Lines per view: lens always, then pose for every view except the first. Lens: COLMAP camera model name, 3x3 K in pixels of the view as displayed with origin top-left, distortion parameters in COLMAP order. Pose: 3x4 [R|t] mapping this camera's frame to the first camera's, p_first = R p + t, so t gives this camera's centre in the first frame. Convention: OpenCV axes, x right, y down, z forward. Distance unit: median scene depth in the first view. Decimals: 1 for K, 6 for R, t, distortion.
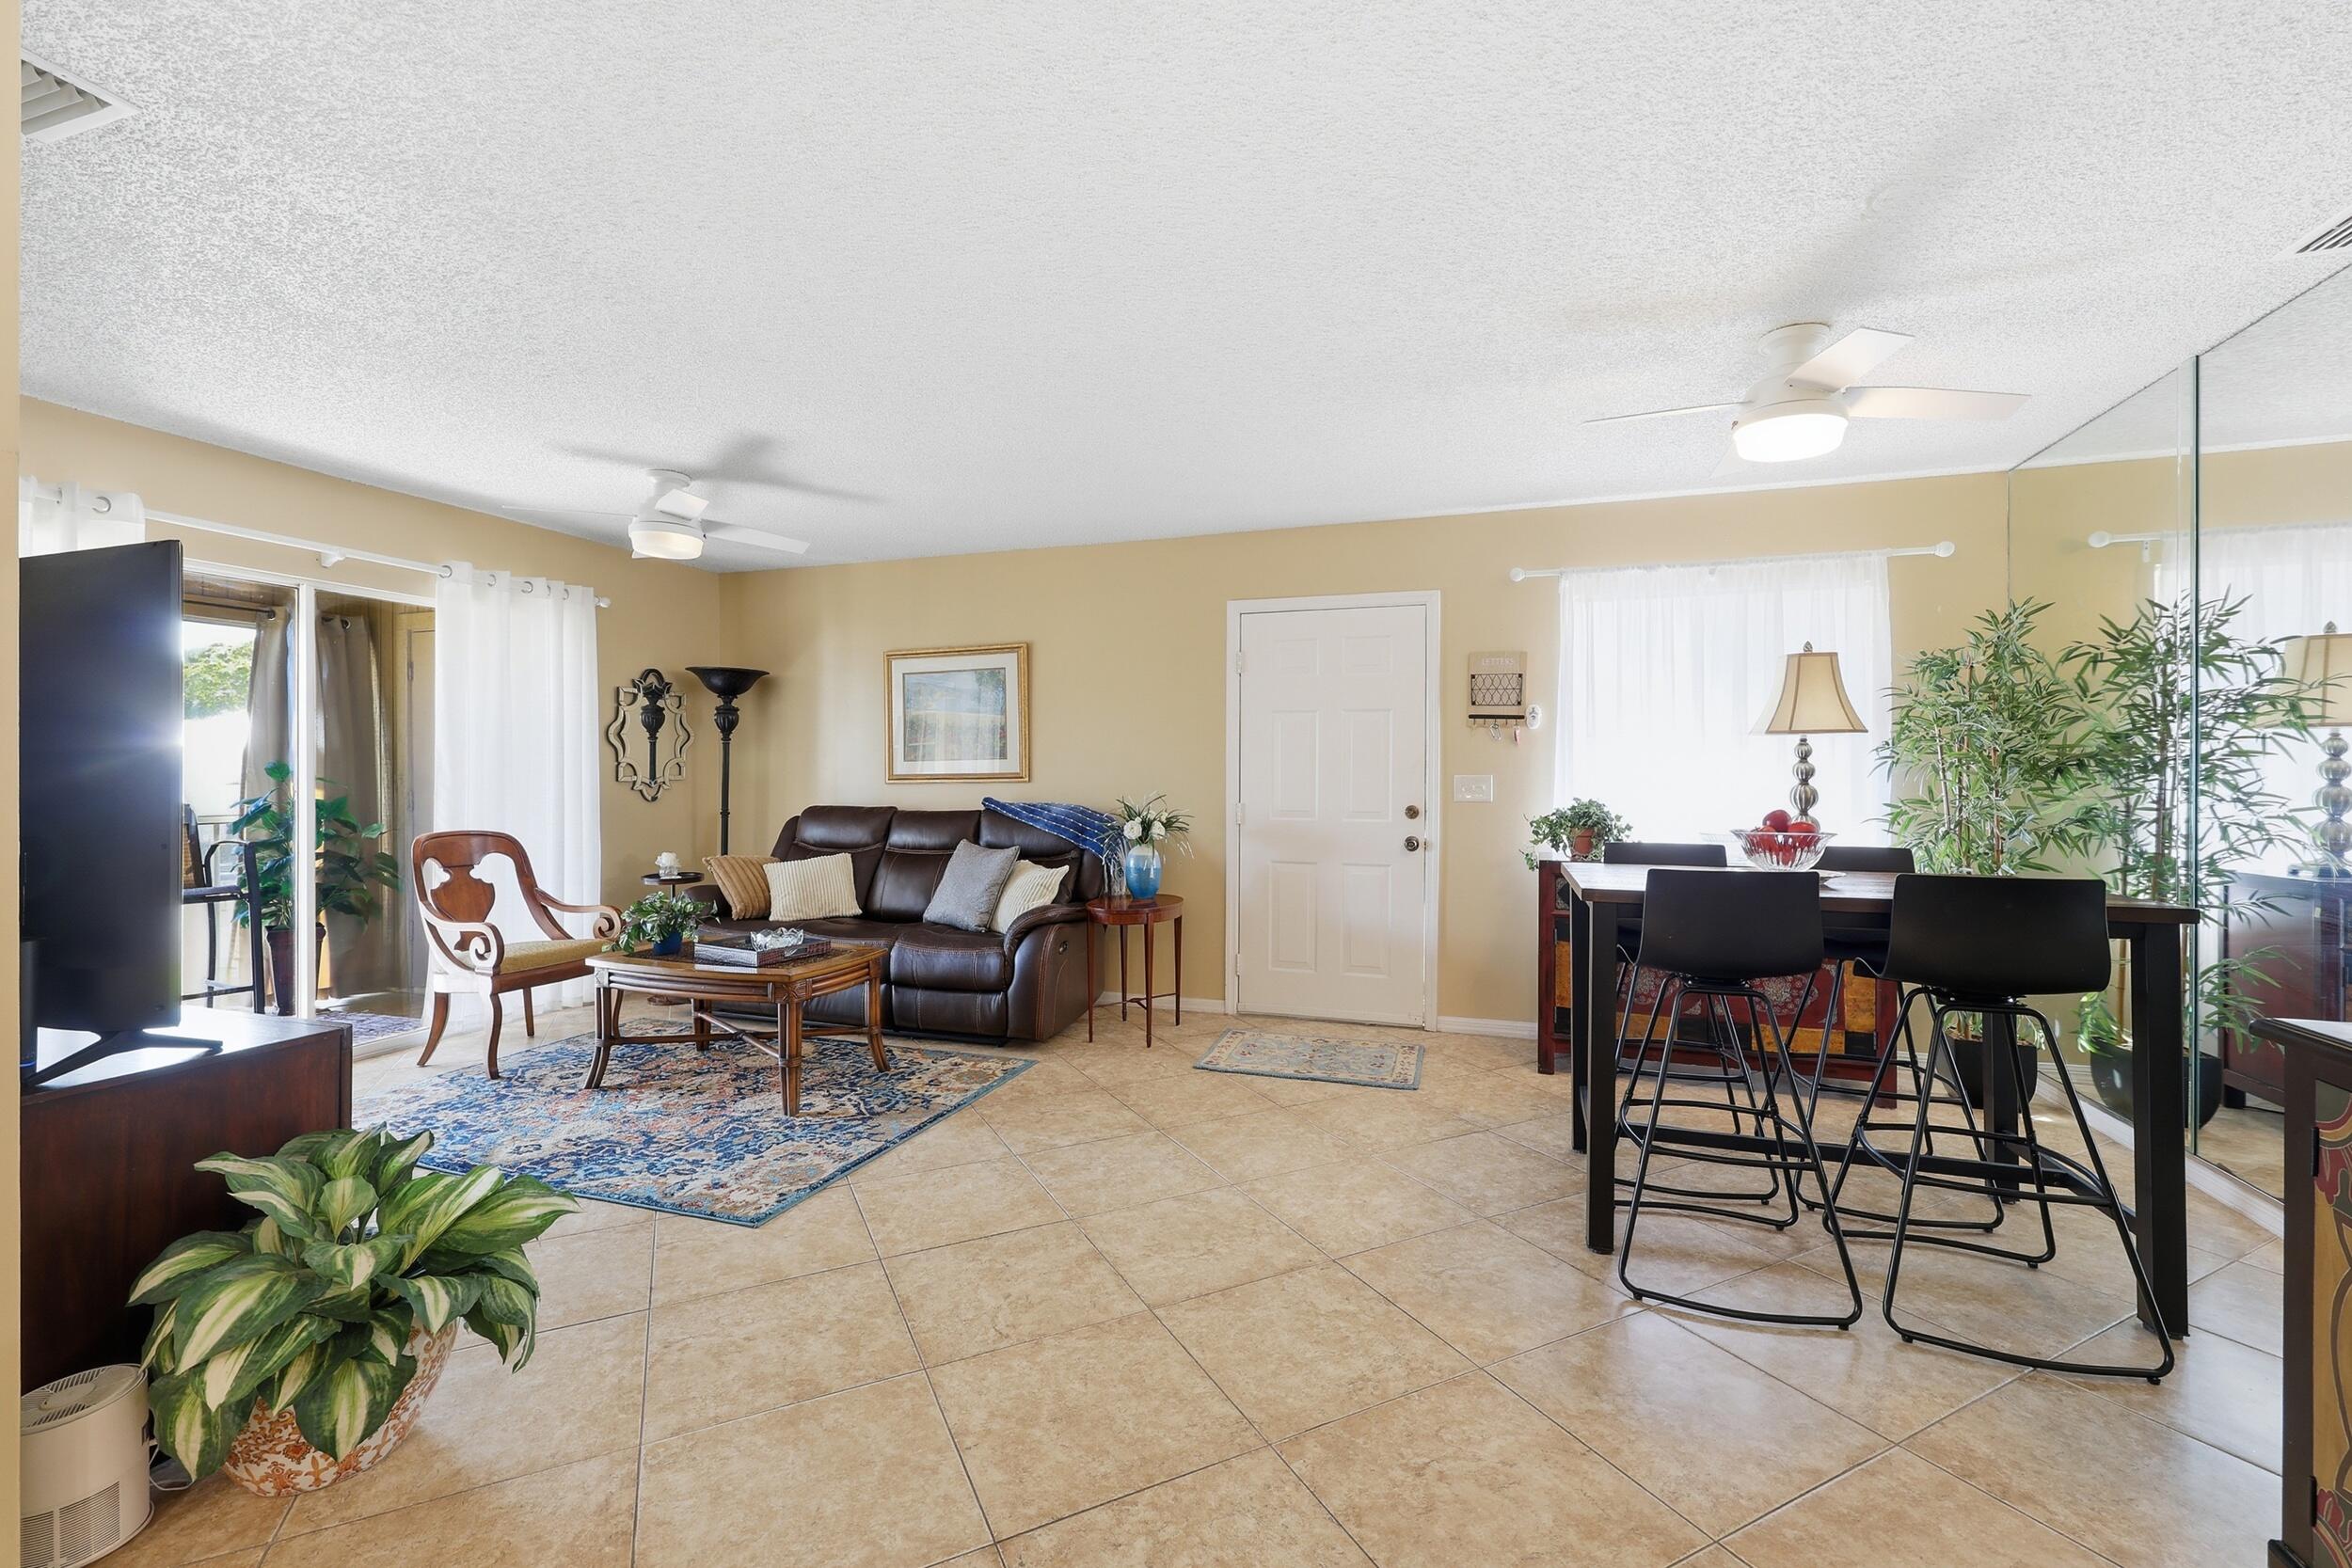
lens RADIAL K [[980.3, 0, 1171.5], [0, 980.3, 777.1], [0, 0, 1]] dist [-0.000716, 0.000280]
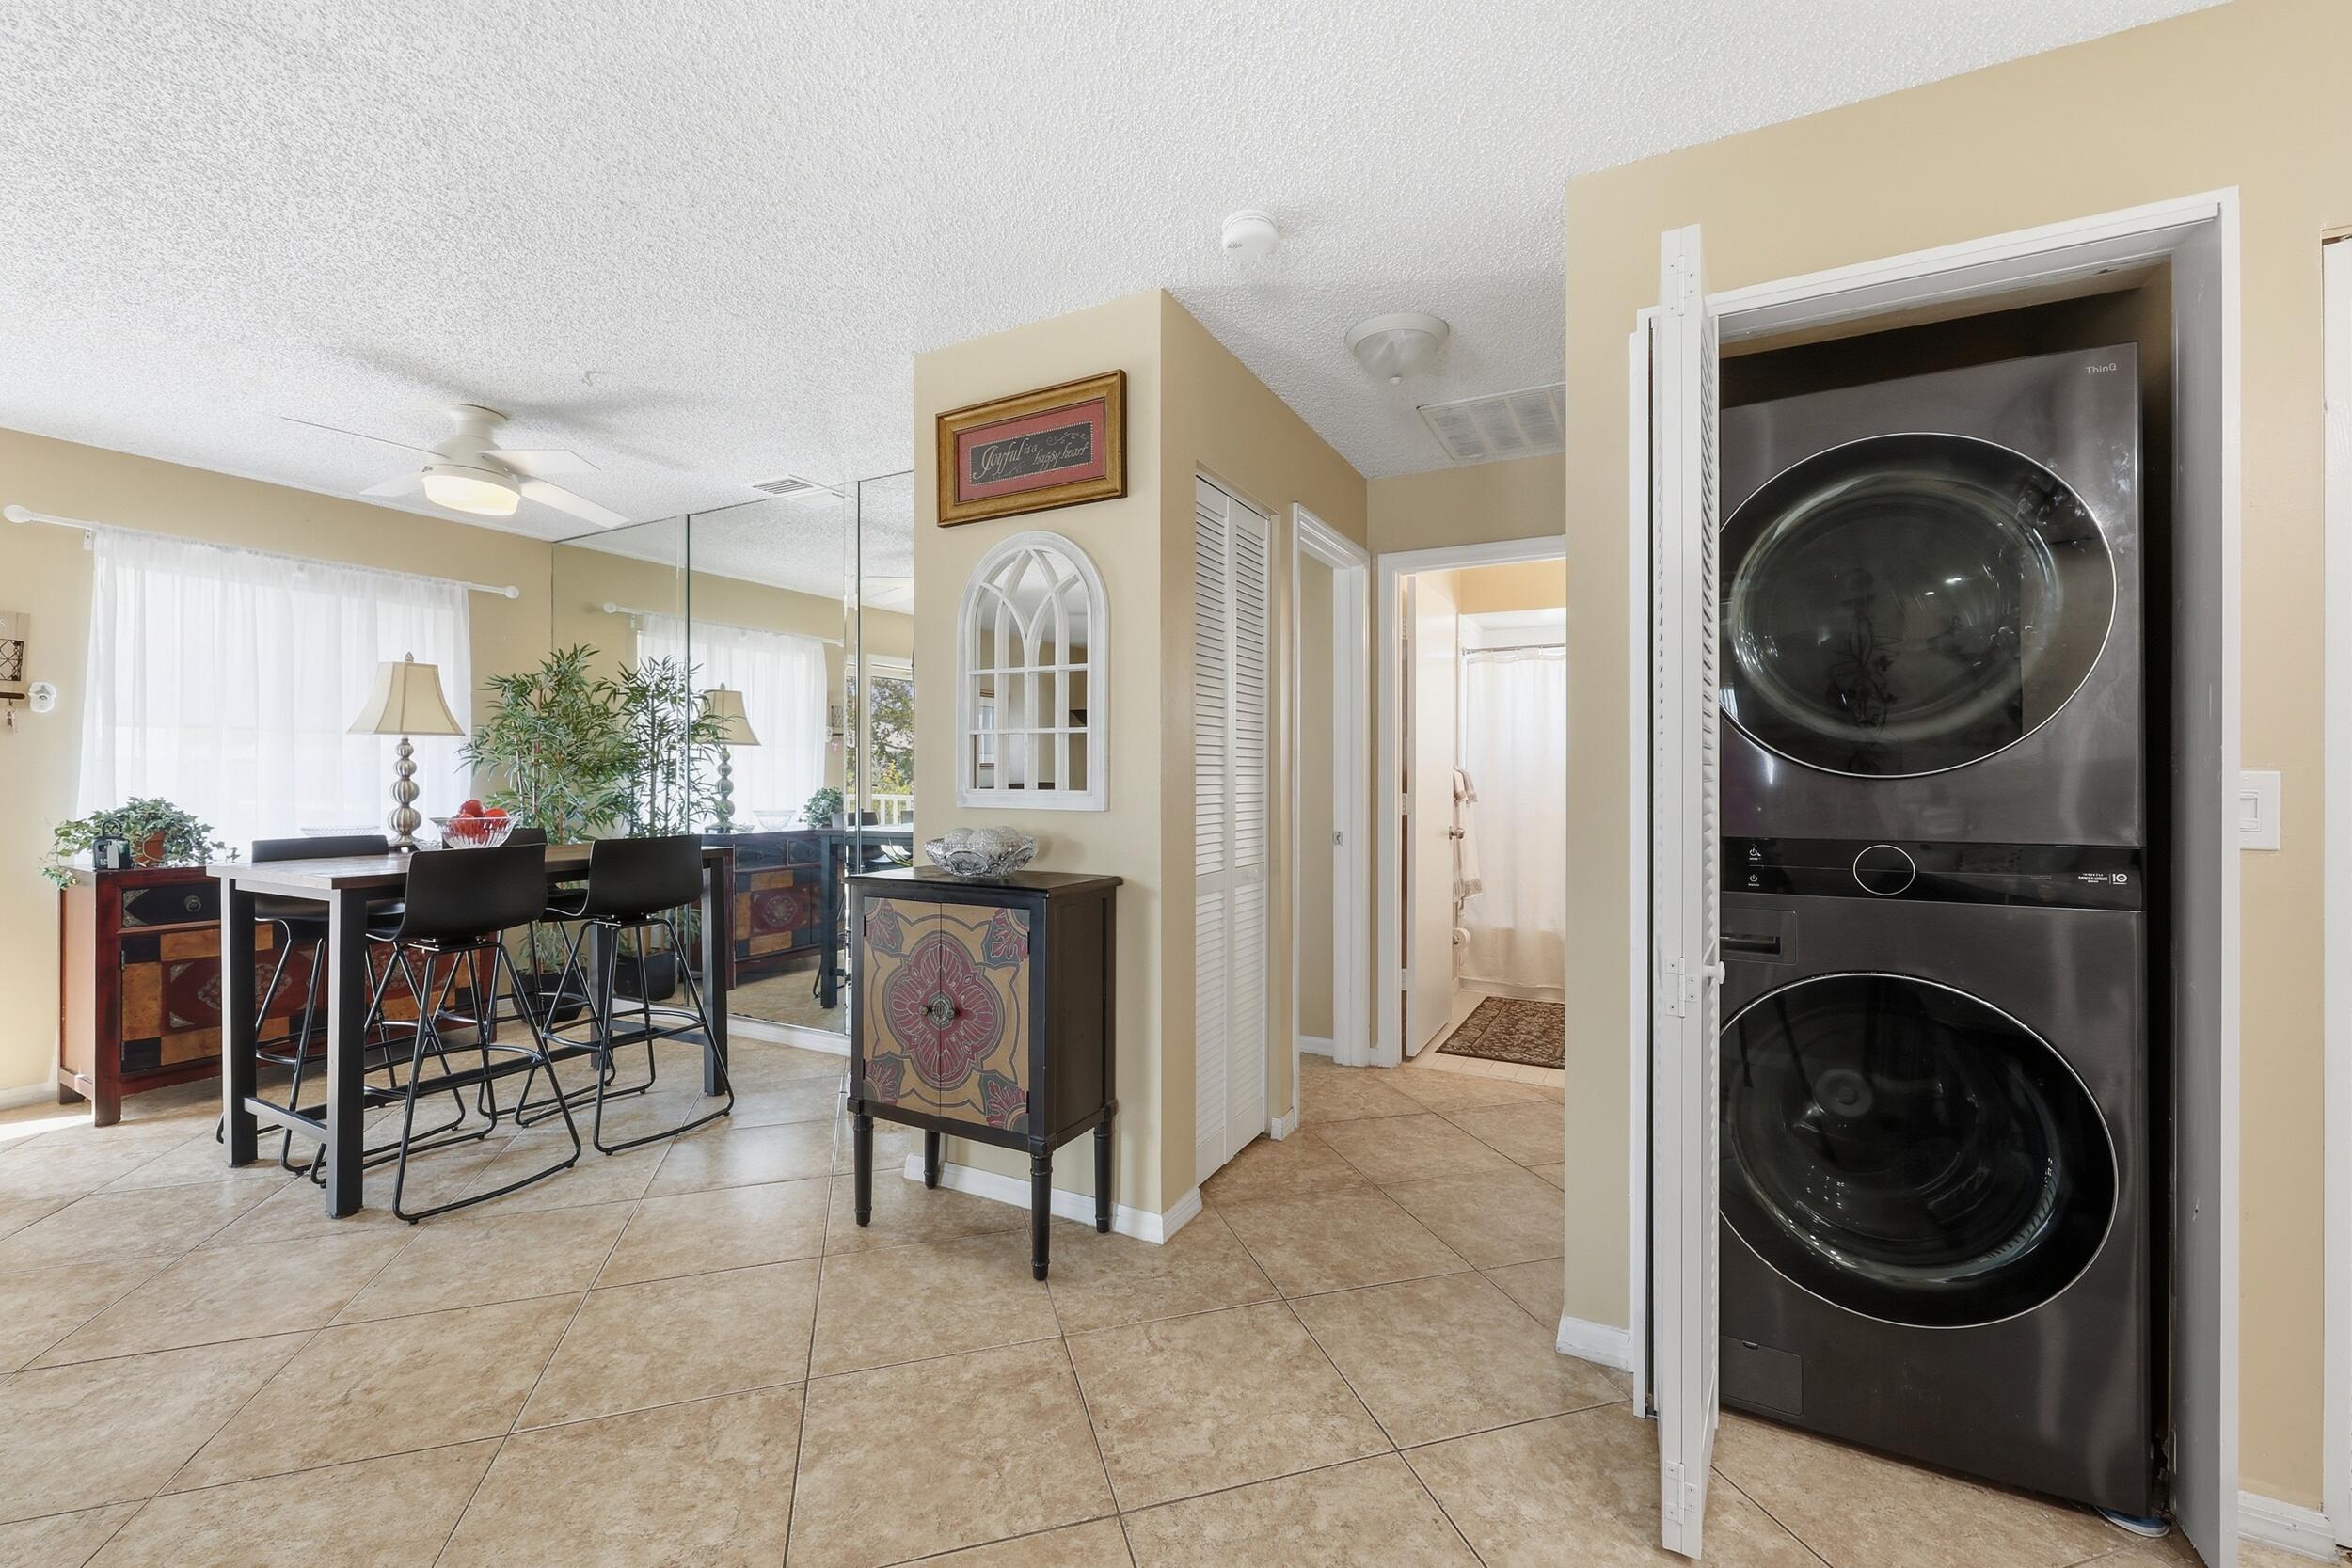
lens RADIAL K [[955.4, 0, 1171.8], [0, 955.4, 776.7], [0, 0, 1]] dist [0.000849, -0.000117]
pose [[0.167777, -0.001143, 0.985824, -0.288330], [0.001126, 0.999999, 0.000968, 0.003701], [-0.985824, 0.000948, 0.167779, -0.041346]]
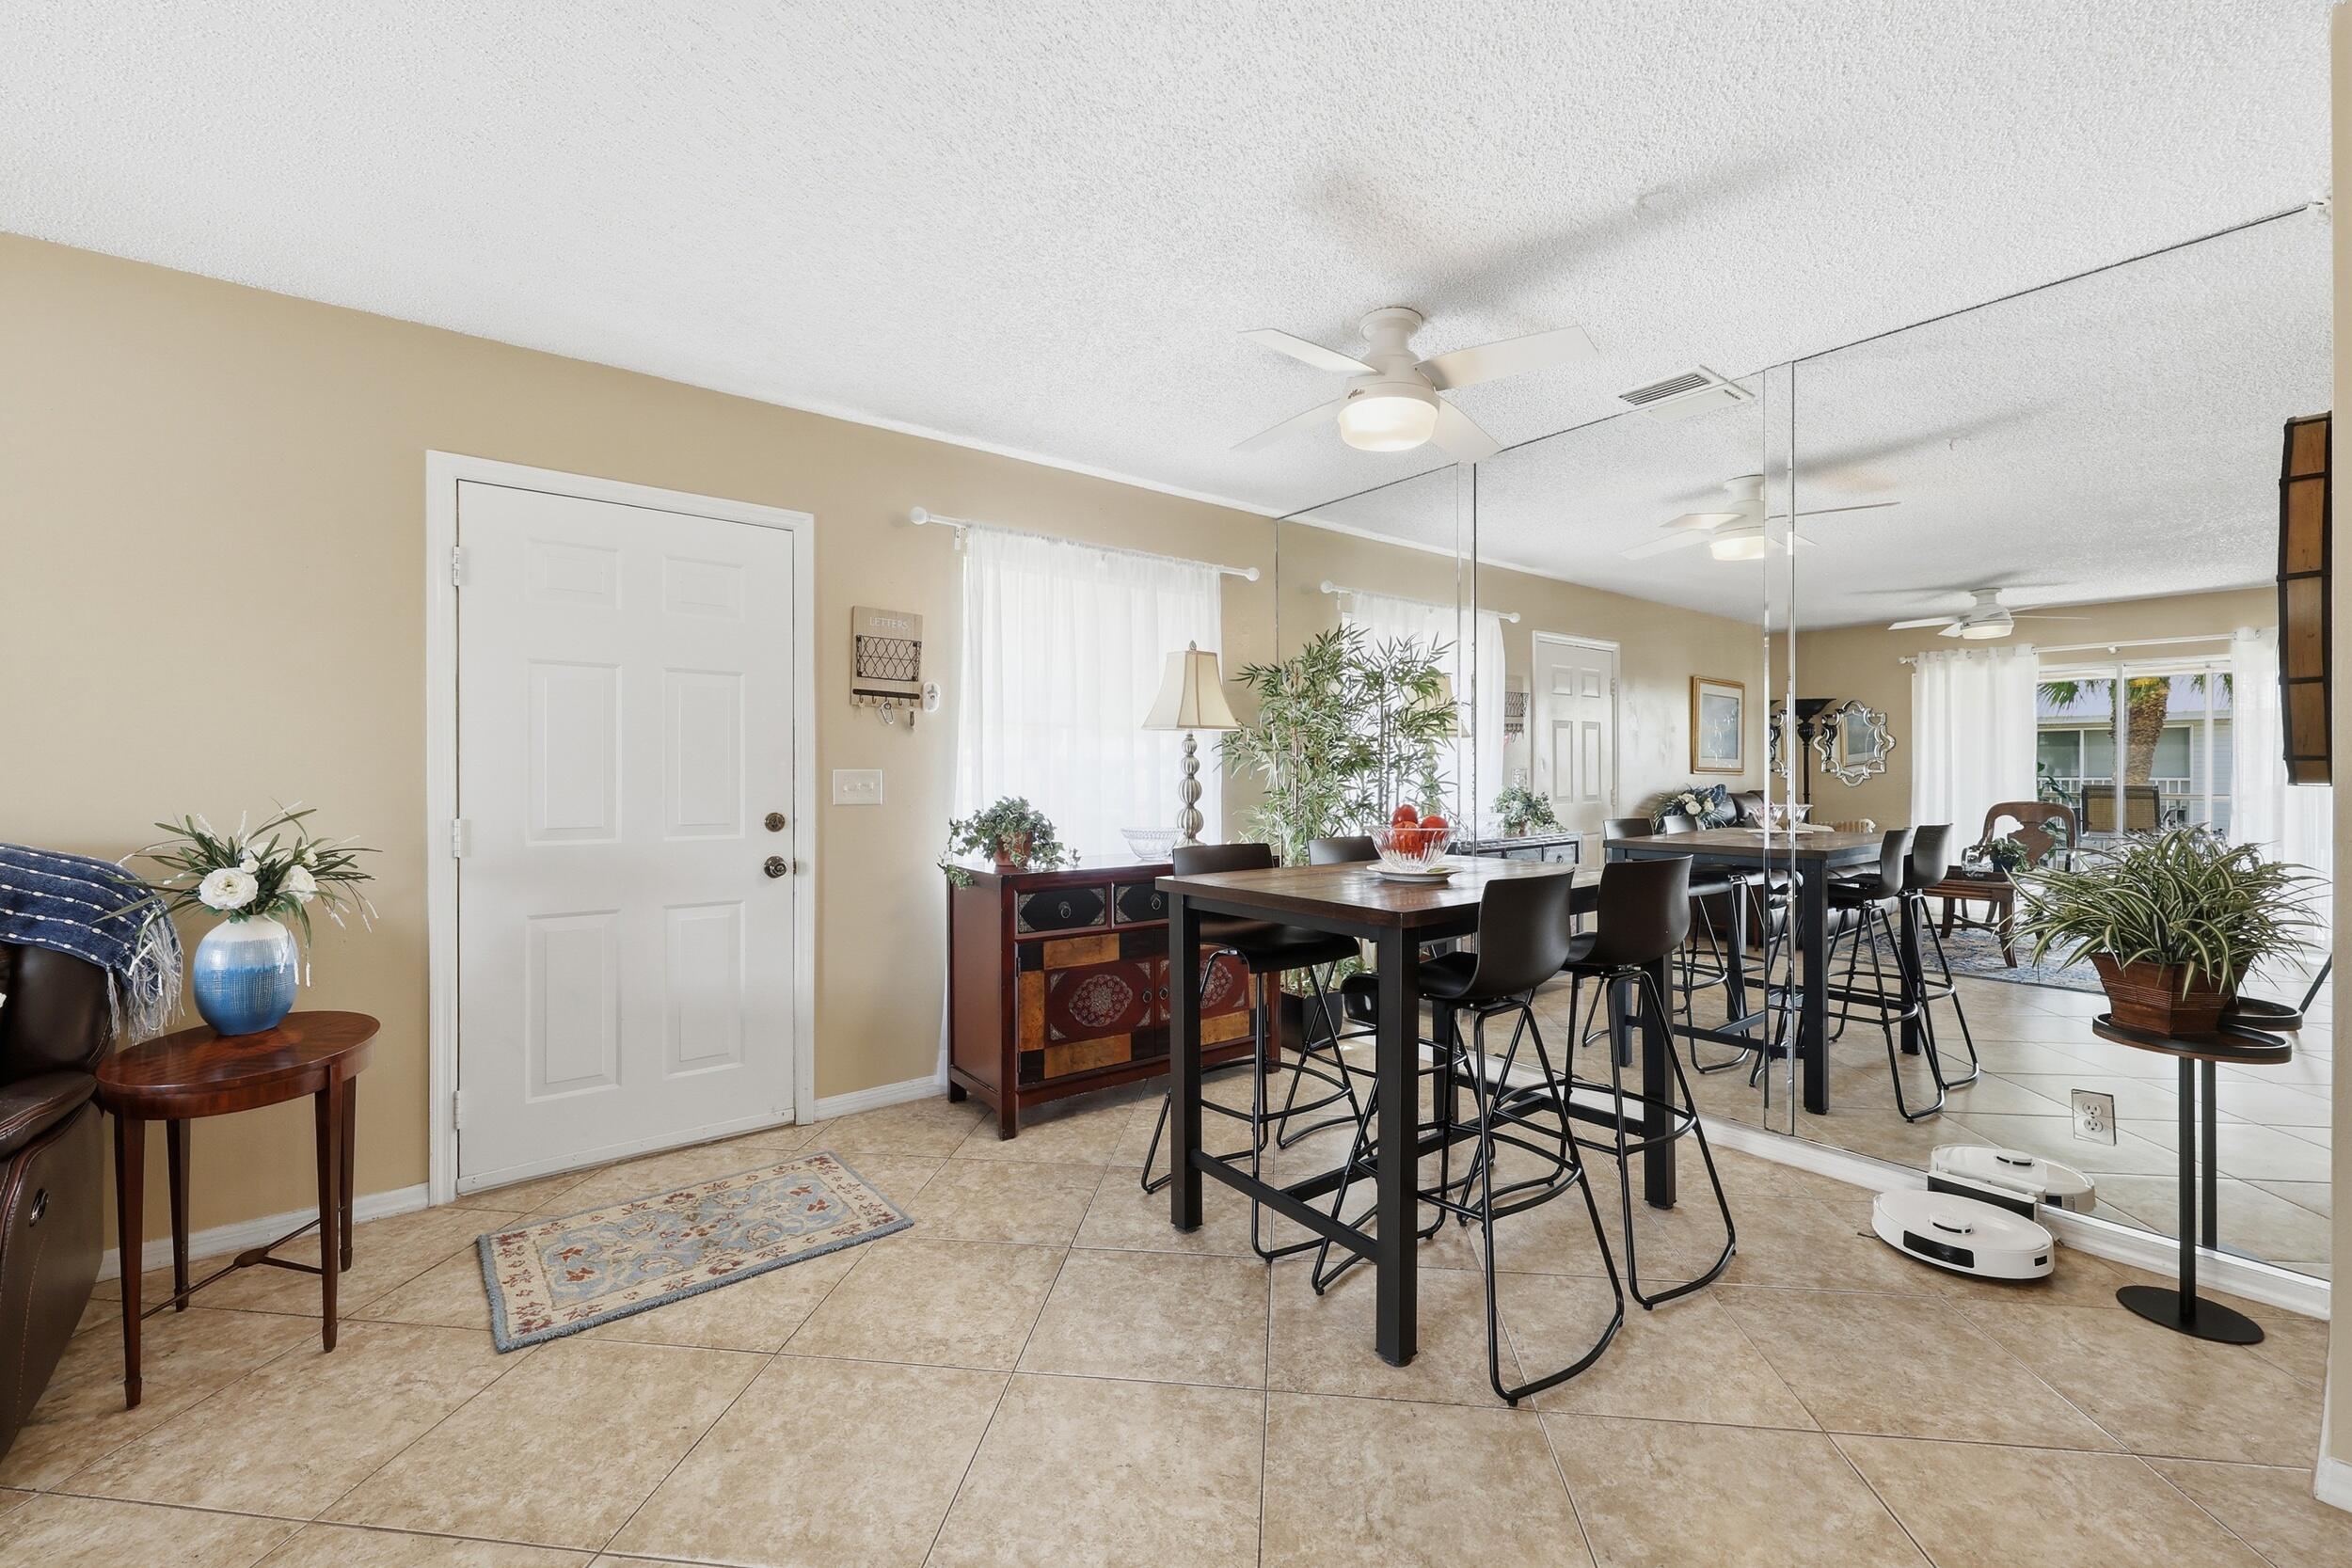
lens RADIAL K [[948.0, 0, 1177.8], [0, 948.0, 776.1], [0, 0, 1]] dist [0.000343, -0.000160]
pose [[0.549789, -0.005005, 0.835288, -0.203697], [0.001802, 0.999987, 0.004806, 0.000120], [-0.835301, -0.001138, 0.549791, 0.476514]]
